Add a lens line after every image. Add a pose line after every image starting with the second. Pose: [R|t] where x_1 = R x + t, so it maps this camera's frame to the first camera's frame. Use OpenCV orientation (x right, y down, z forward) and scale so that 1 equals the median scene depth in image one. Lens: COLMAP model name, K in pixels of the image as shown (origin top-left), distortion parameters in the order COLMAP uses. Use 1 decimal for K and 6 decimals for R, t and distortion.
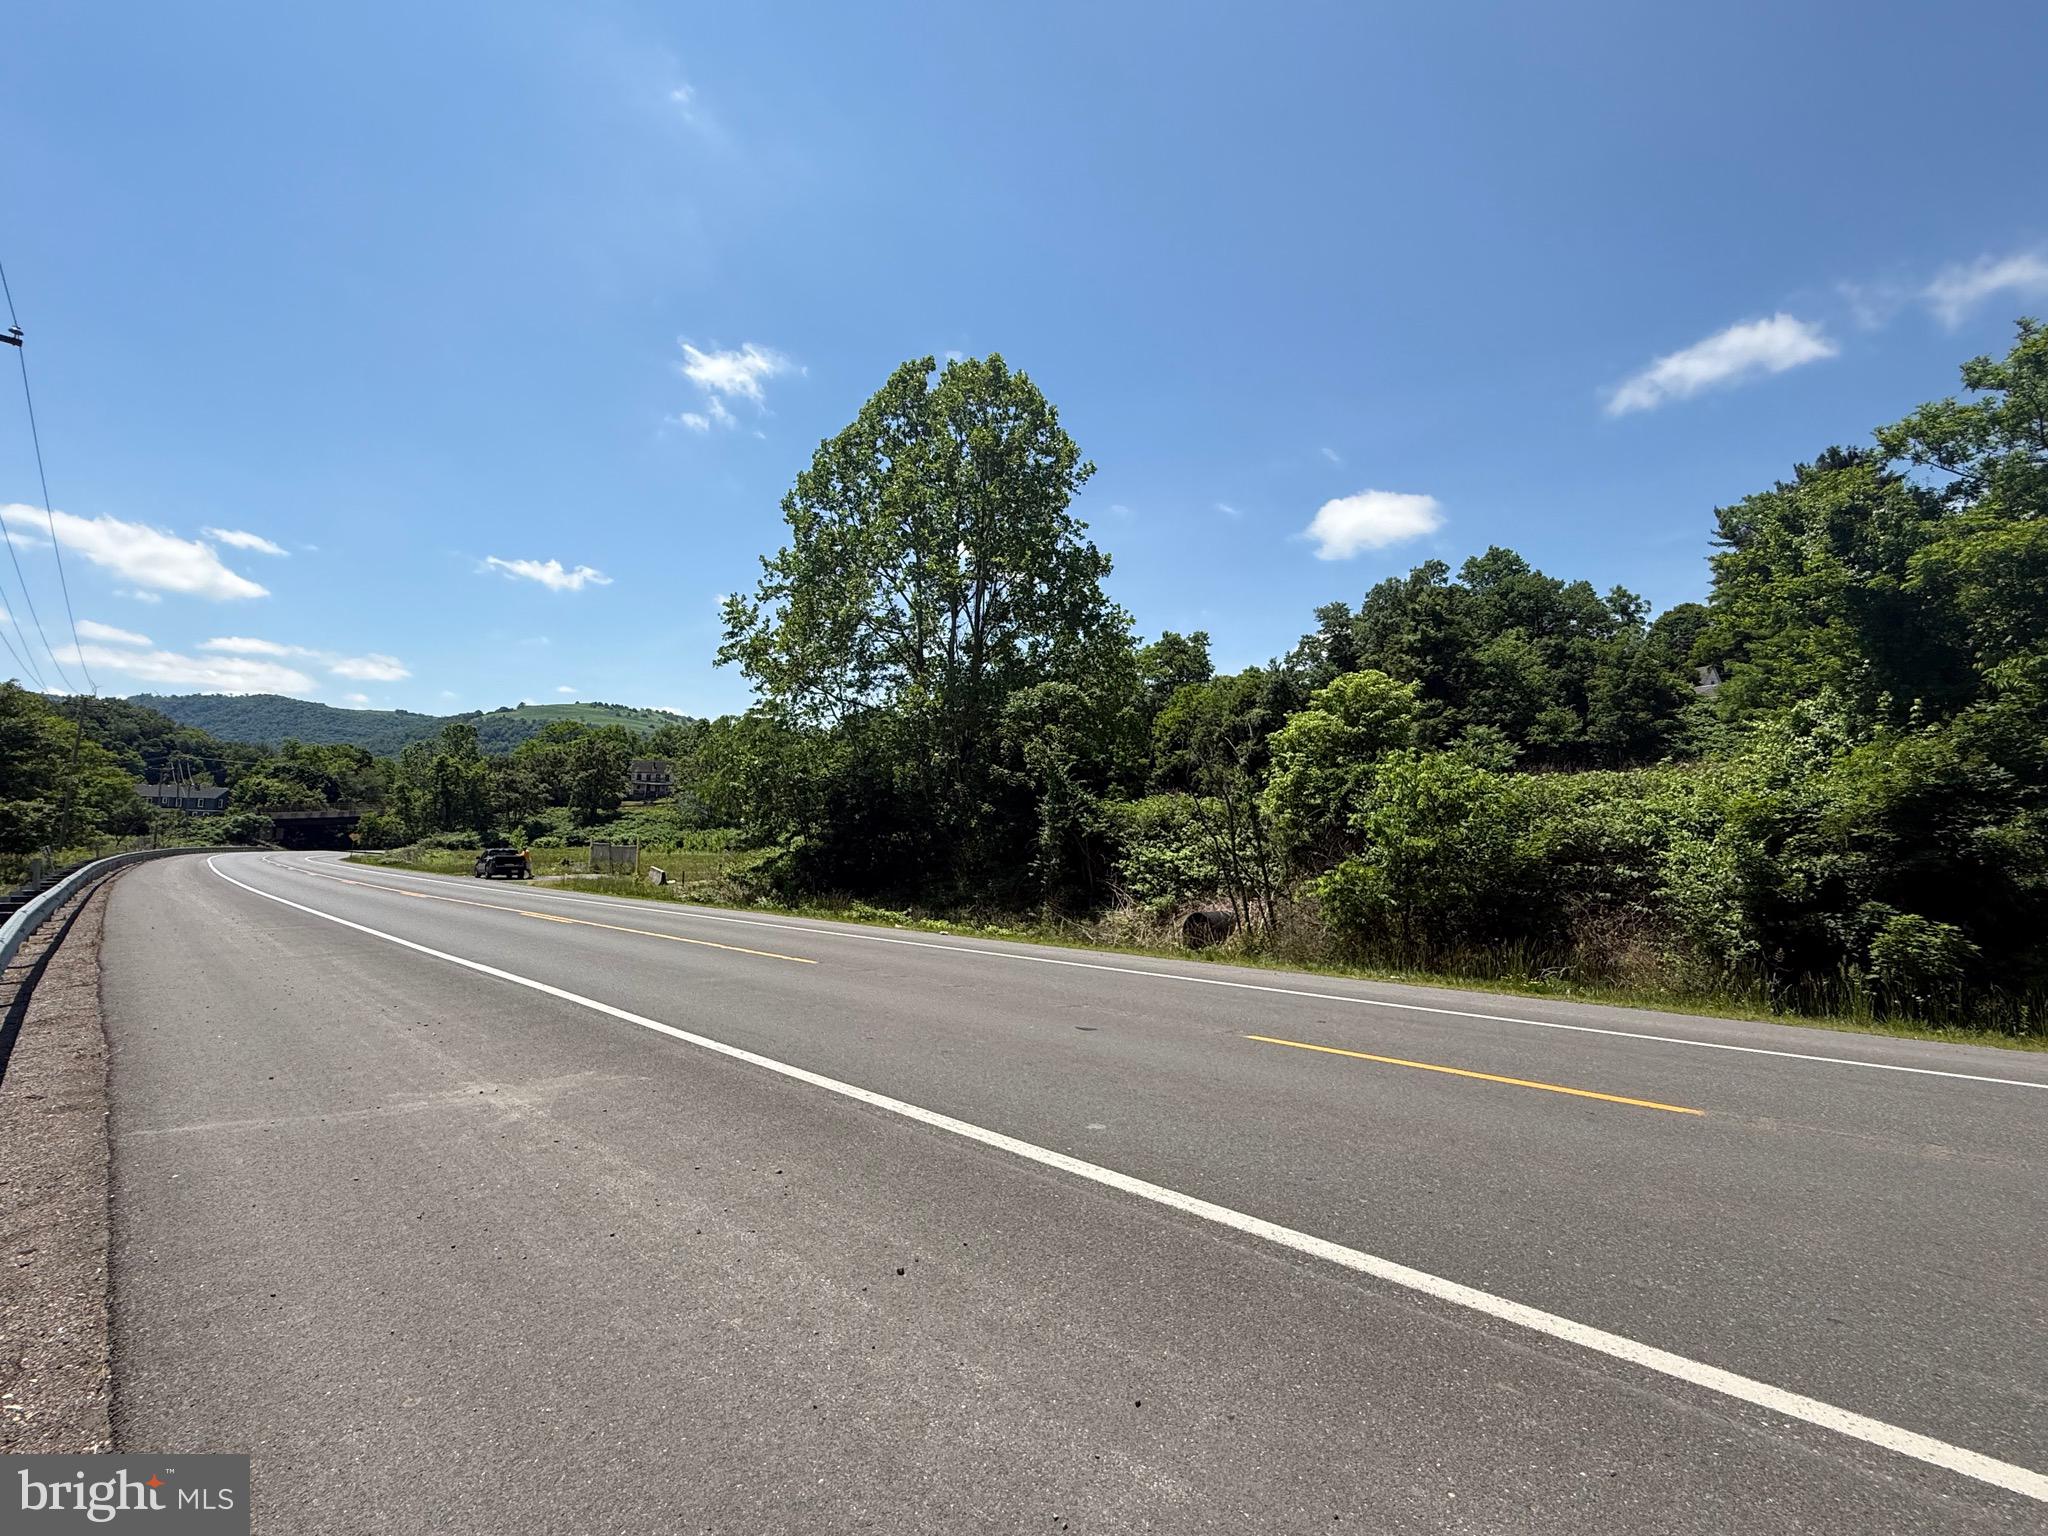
lens RADIAL K [[908.1, 0, 1028.0], [0, 908.1, 772.0], [0, 0, 1]] dist [0.001389, -0.000039]
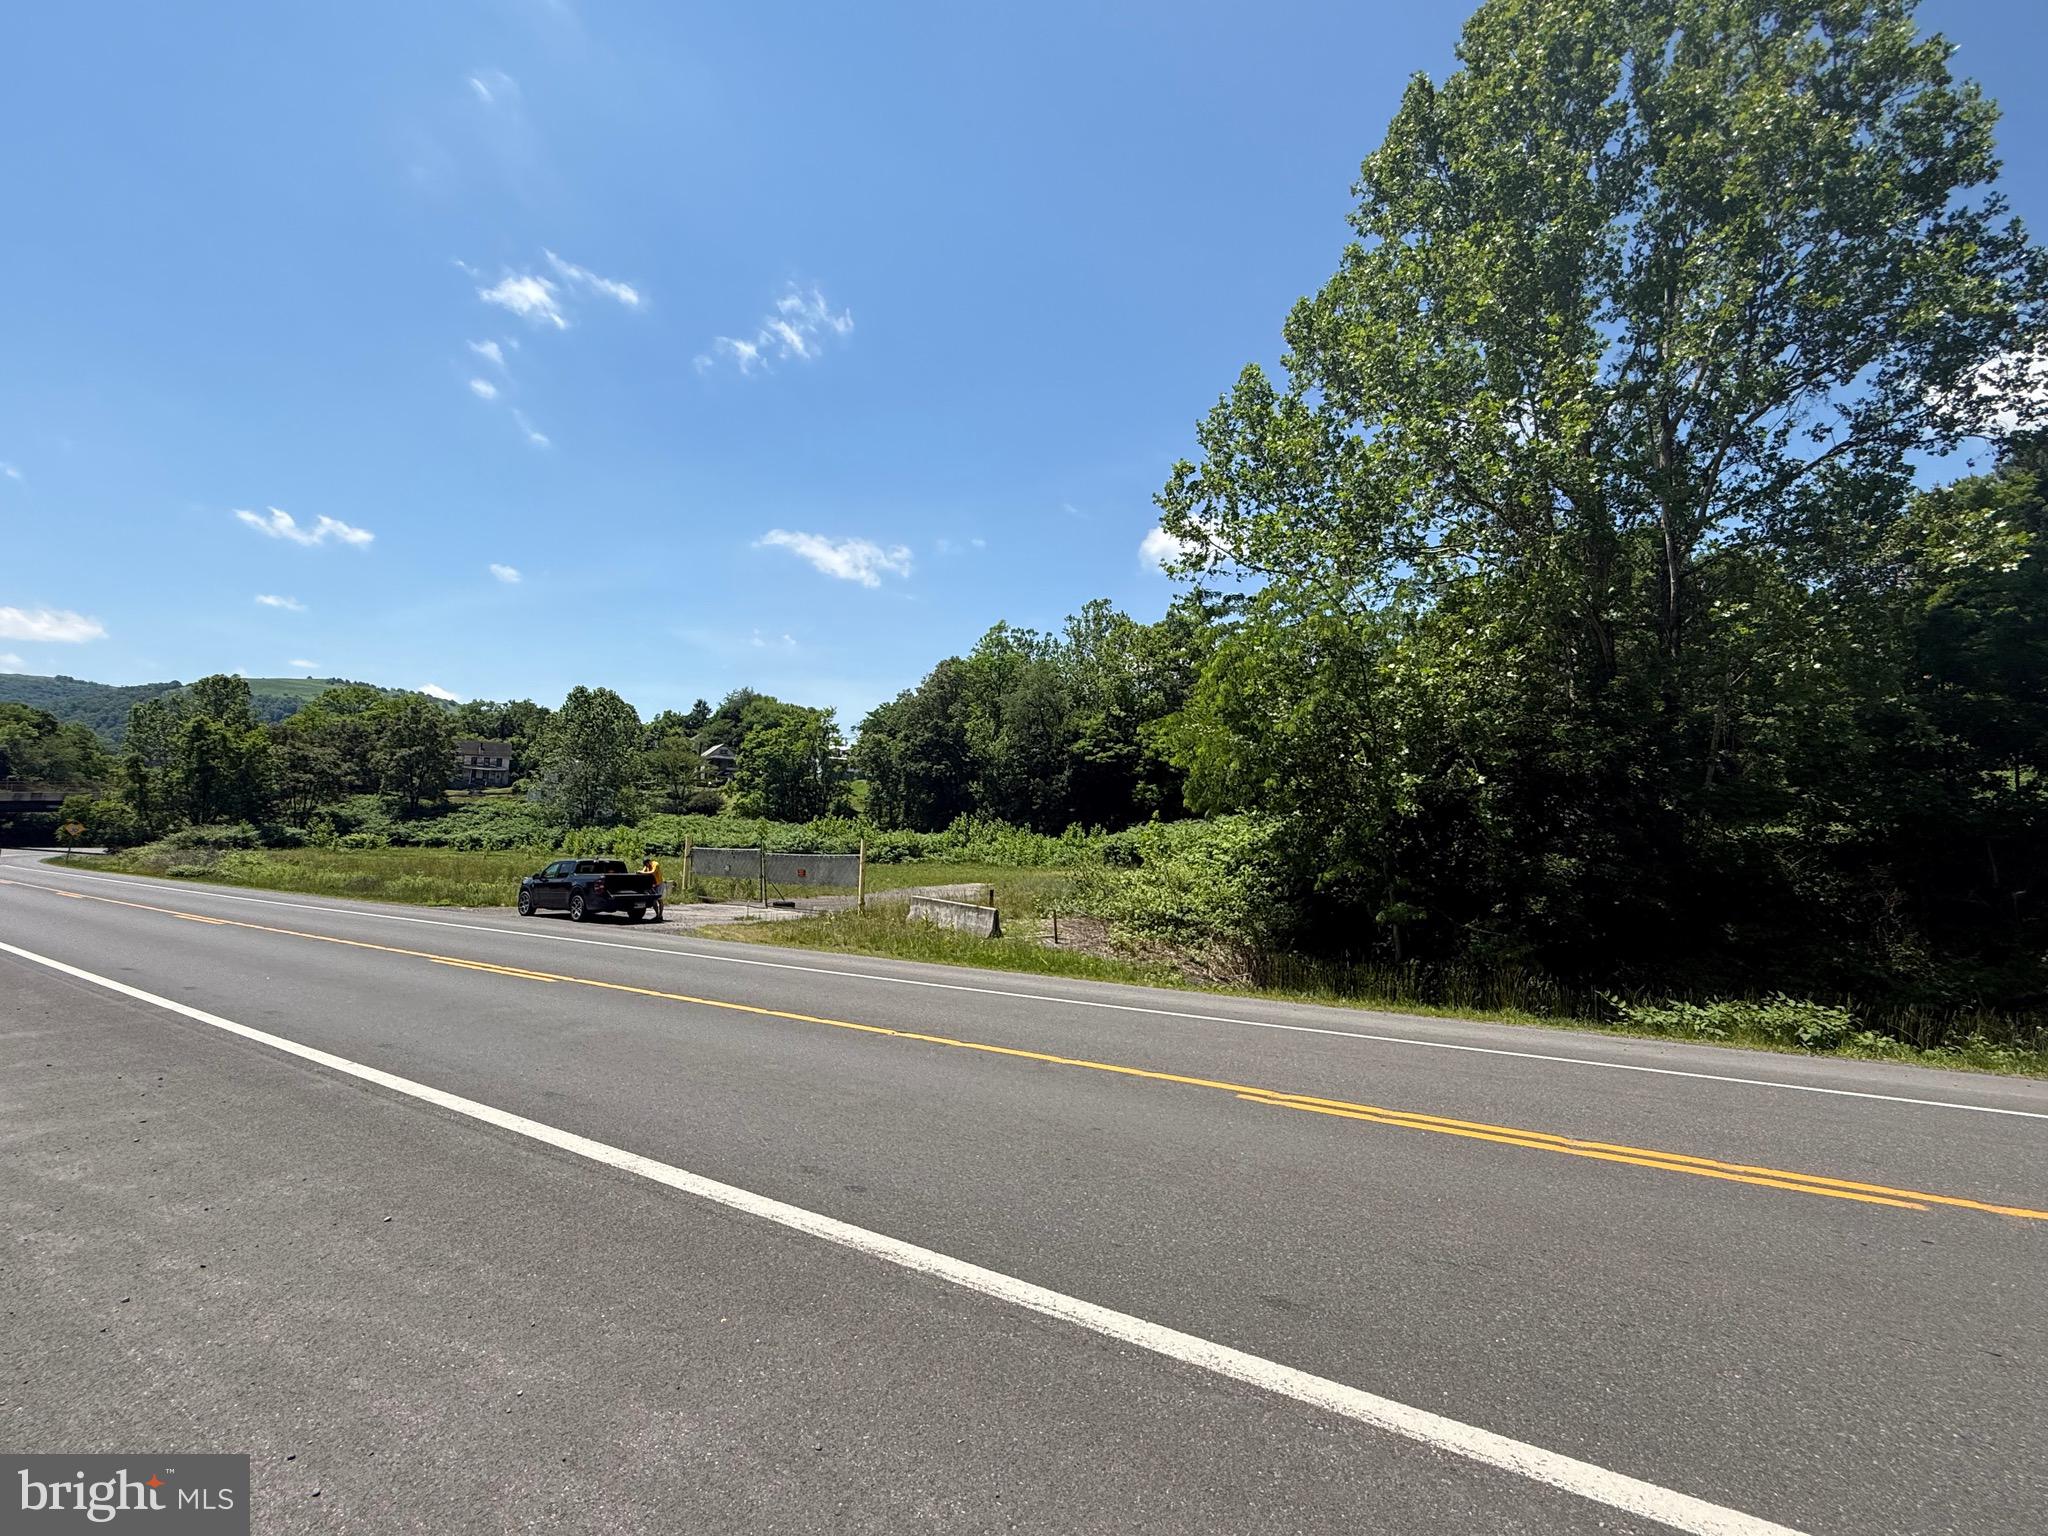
lens RADIAL K [[908.1, 0, 1030.1], [0, 908.1, 768.4], [0, 0, 1]] dist [0.001389, -0.000039]
pose [[0.976832, 0.030997, 0.211749, -0.163174], [-0.029098, 0.999504, -0.012075, 0.011920], [-0.212019, 0.005634, 0.977249, 0.166741]]
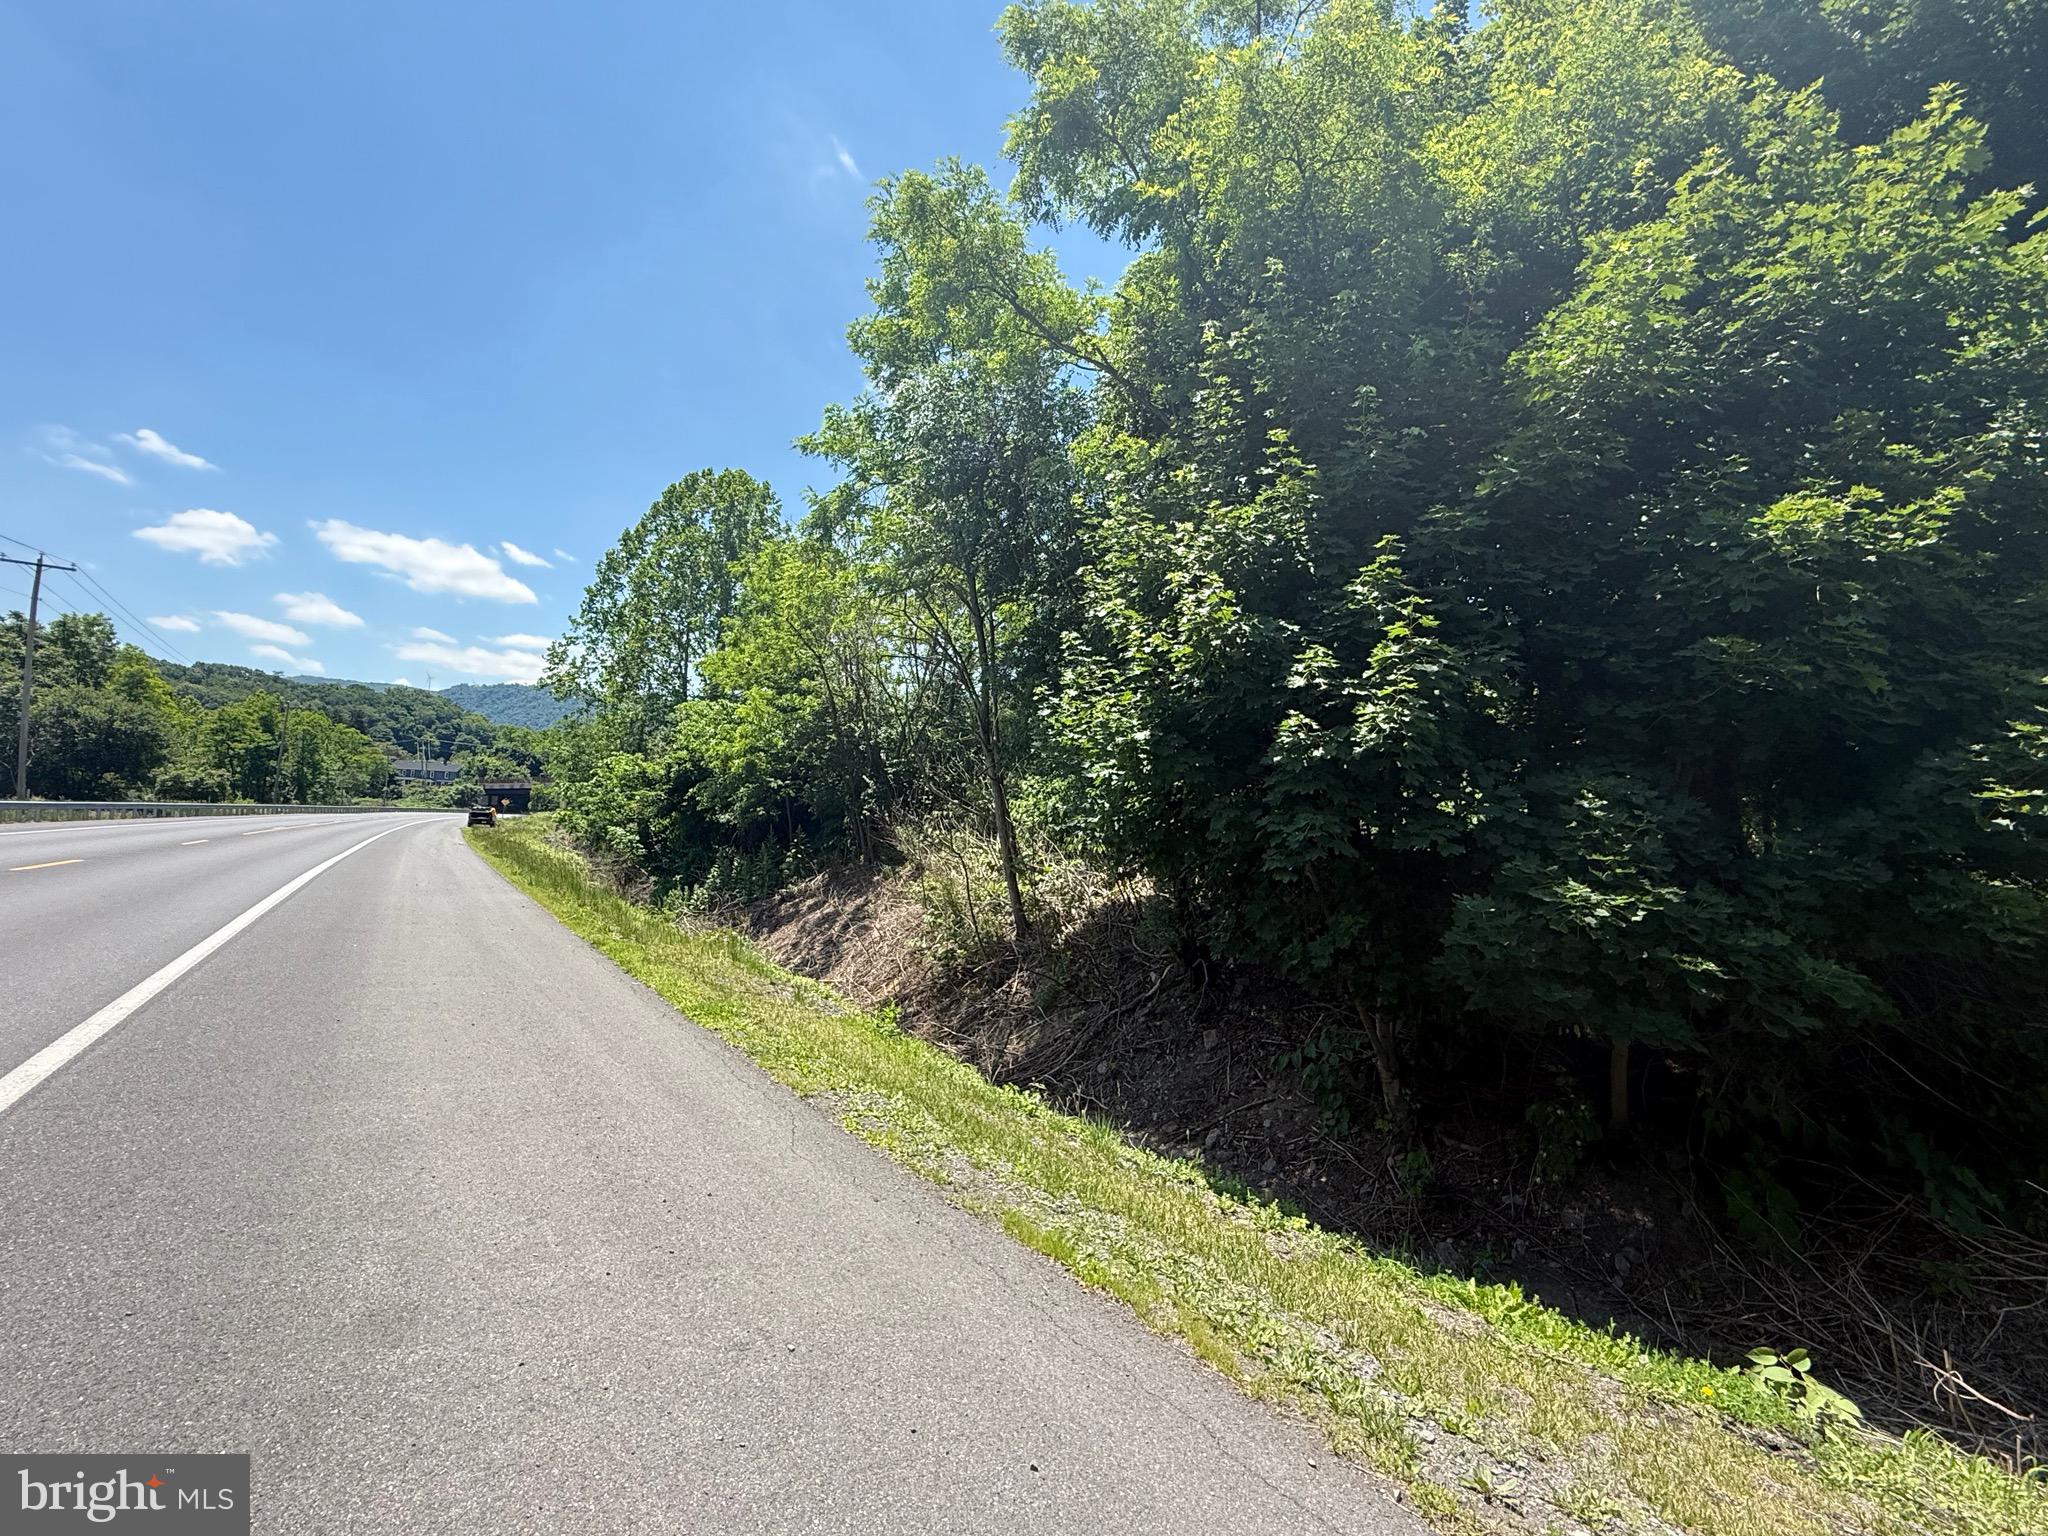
lens RADIAL K [[908.1, 0, 1020.5], [0, 908.1, 757.2], [0, 0, 1]] dist [0.001389, -0.000039]
pose [[0.975605, 0.013639, -0.219110, 0.215058], [-0.013879, 0.999904, 0.000446, -0.003889], [0.219095, 0.002606, 0.975700, -0.092674]]
